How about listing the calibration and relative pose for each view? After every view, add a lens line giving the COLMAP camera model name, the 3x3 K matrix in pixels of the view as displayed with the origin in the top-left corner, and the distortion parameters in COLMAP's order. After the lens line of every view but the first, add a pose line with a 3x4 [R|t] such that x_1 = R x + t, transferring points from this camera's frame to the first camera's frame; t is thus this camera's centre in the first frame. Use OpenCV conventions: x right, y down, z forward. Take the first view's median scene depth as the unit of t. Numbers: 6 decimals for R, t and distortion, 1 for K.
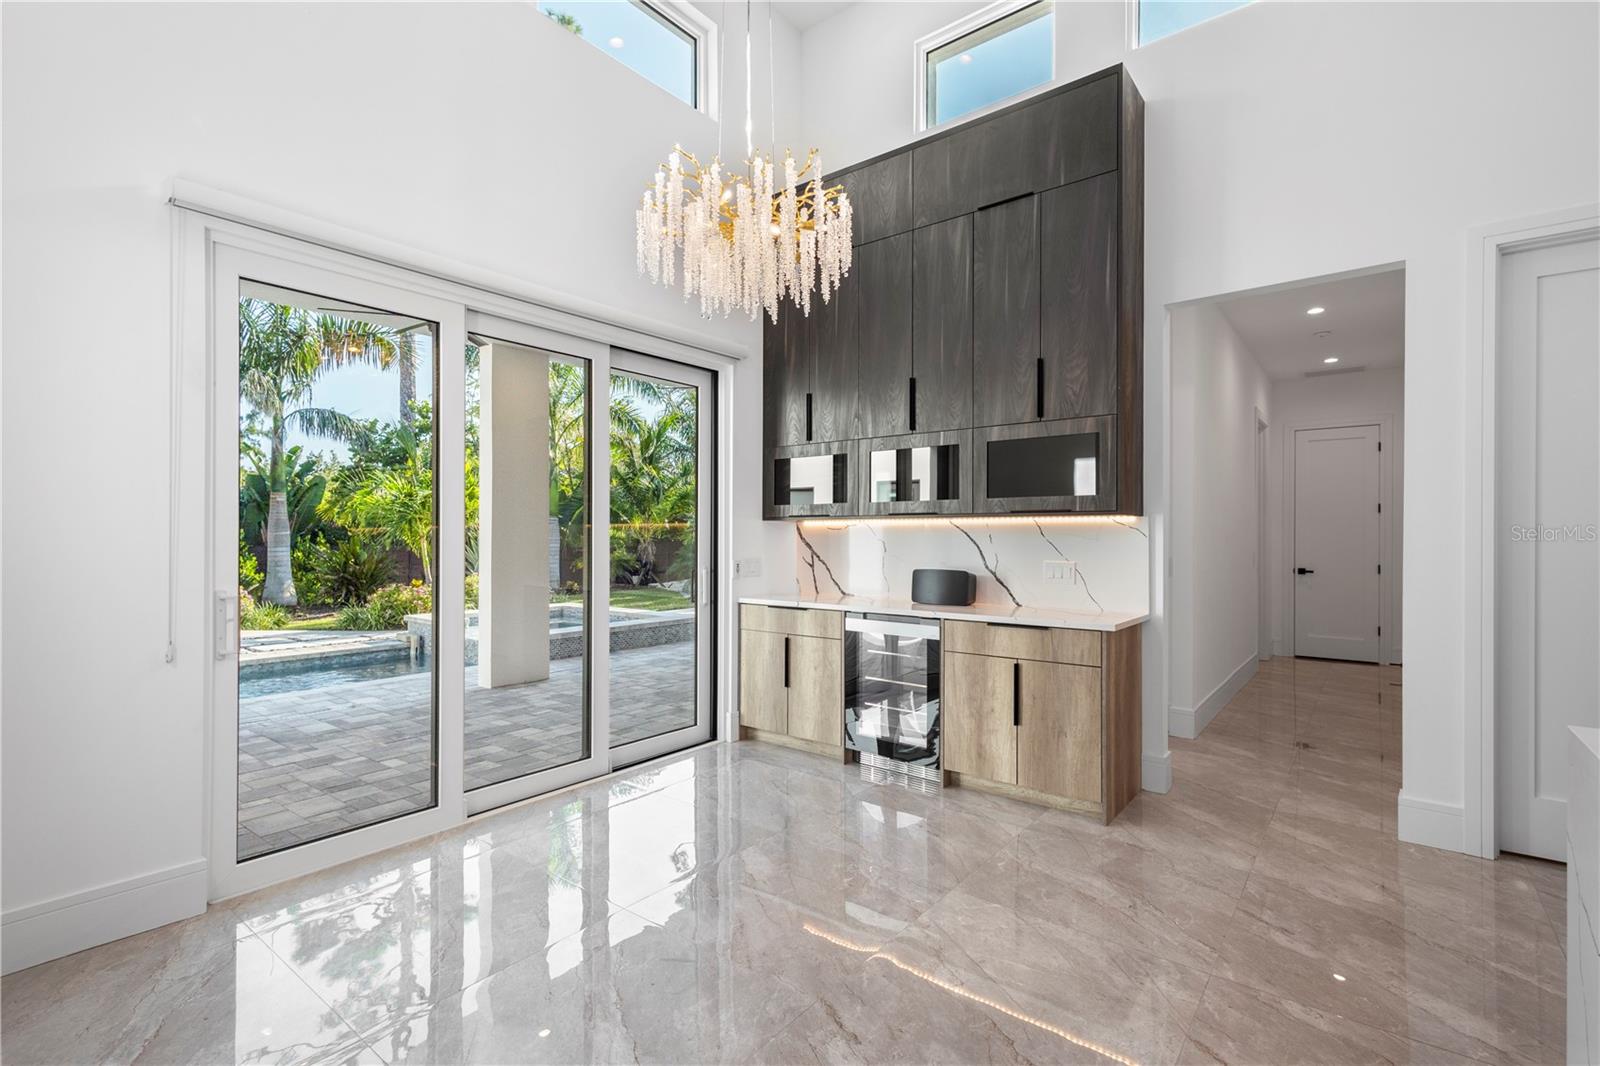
lens RADIAL K [[735.8, 0, 796.5], [0, 735.8, 531.6], [0, 0, 1]] dist [0.002974, 0.000119]
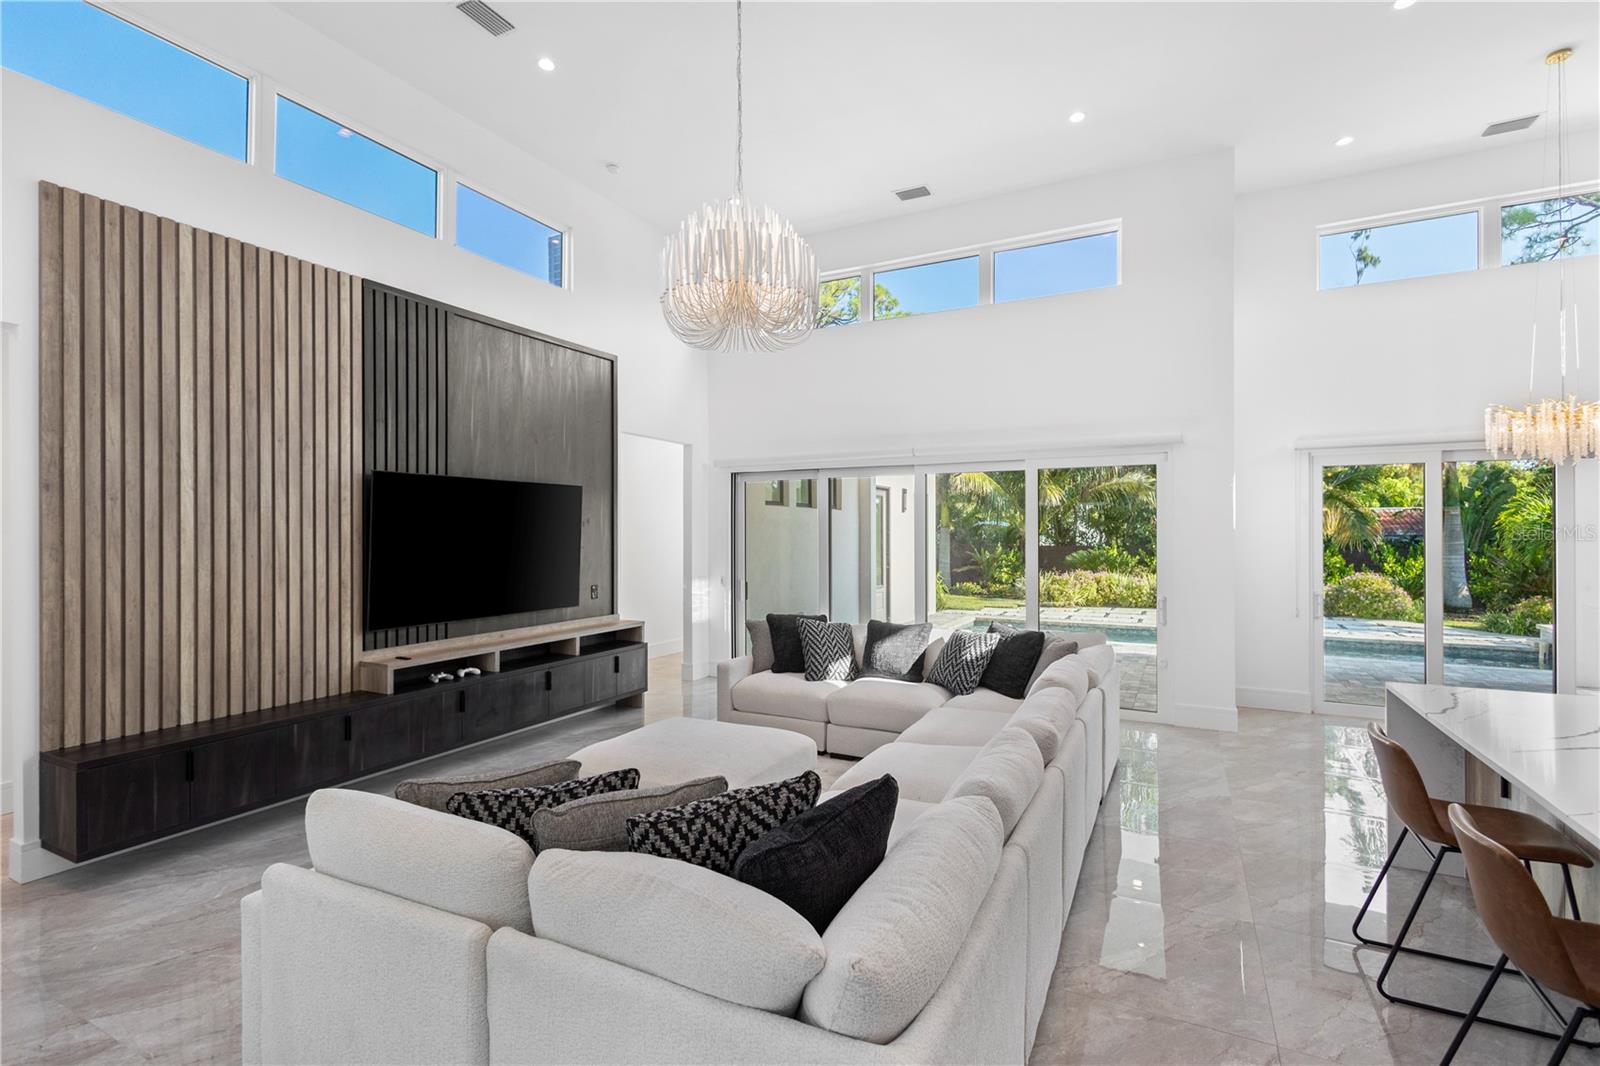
lens RADIAL K [[735.8, 0, 800.4], [0, 735.8, 531.2], [0, 0, 1]] dist [0.002974, 0.000119]
pose [[0.185294, 0.000995, -0.982683, 0.802666], [0.006808, 0.999974, 0.002296, -0.085784], [0.982660, -0.007116, 0.185282, -0.702996]]
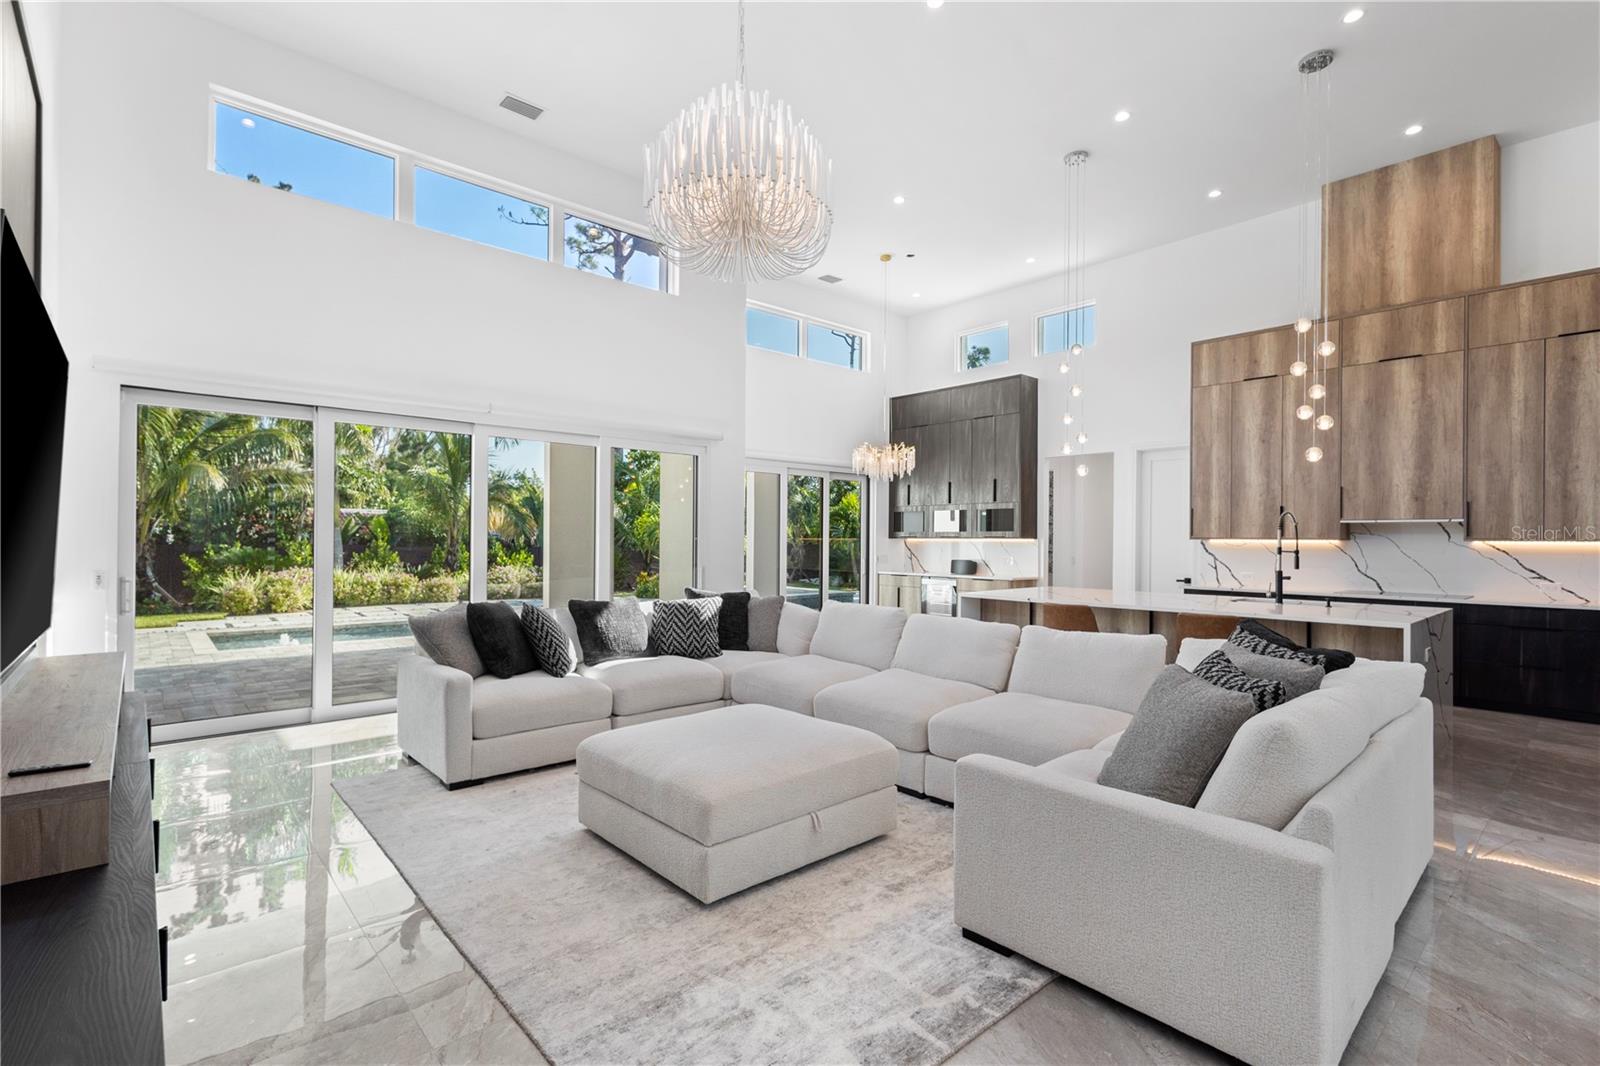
lens RADIAL K [[735.8, 0, 808.3], [0, 735.8, 534.2], [0, 0, 1]] dist [0.002974, 0.000119]
pose [[0.987632, 0.006214, -0.156669, 0.069252], [-0.006516, 0.999978, -0.001417, -0.024597], [0.156656, 0.002420, 0.987650, -1.388202]]
